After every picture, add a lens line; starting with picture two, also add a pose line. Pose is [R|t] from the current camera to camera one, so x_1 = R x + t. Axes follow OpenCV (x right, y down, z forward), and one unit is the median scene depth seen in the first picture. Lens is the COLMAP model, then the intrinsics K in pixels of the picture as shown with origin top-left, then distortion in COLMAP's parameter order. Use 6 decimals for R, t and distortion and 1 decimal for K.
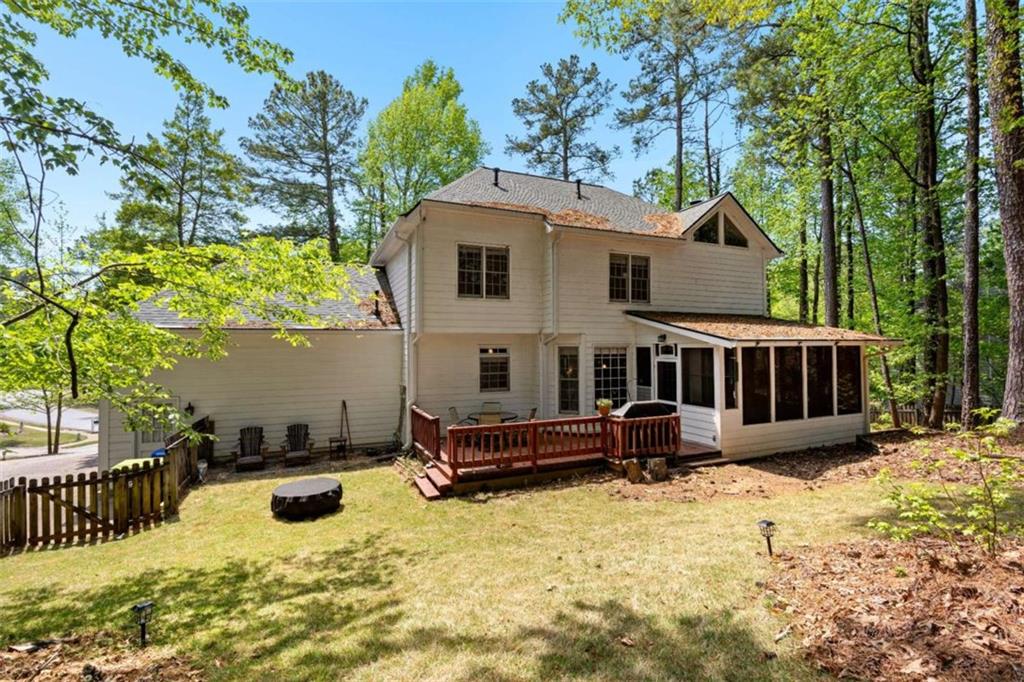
lens RADIAL K [[447.8, 0, 516.4], [0, 447.8, 337.5], [0, 0, 1]] dist [-0.003100, 0.000811]
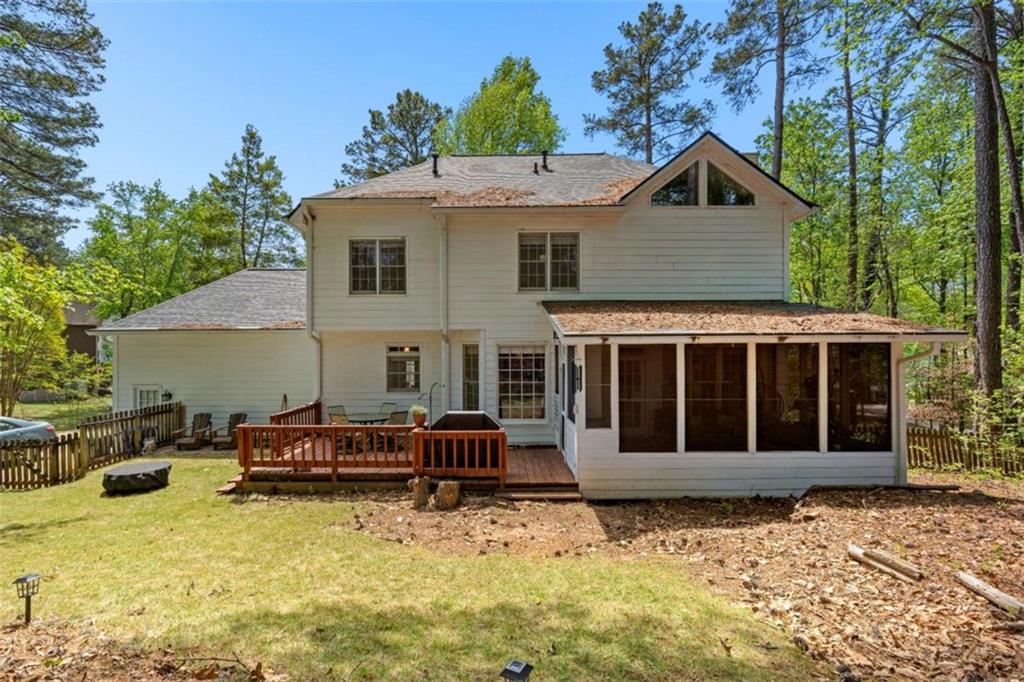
lens RADIAL K [[447.8, 0, 512.3], [0, 447.8, 348.7], [0, 0, 1]] dist [-0.003100, 0.000811]
pose [[0.912097, 0.002177, -0.409968, 0.555586], [0.008300, 0.999683, 0.023773, 0.008009], [0.409890, -0.025086, 0.911790, 0.232528]]
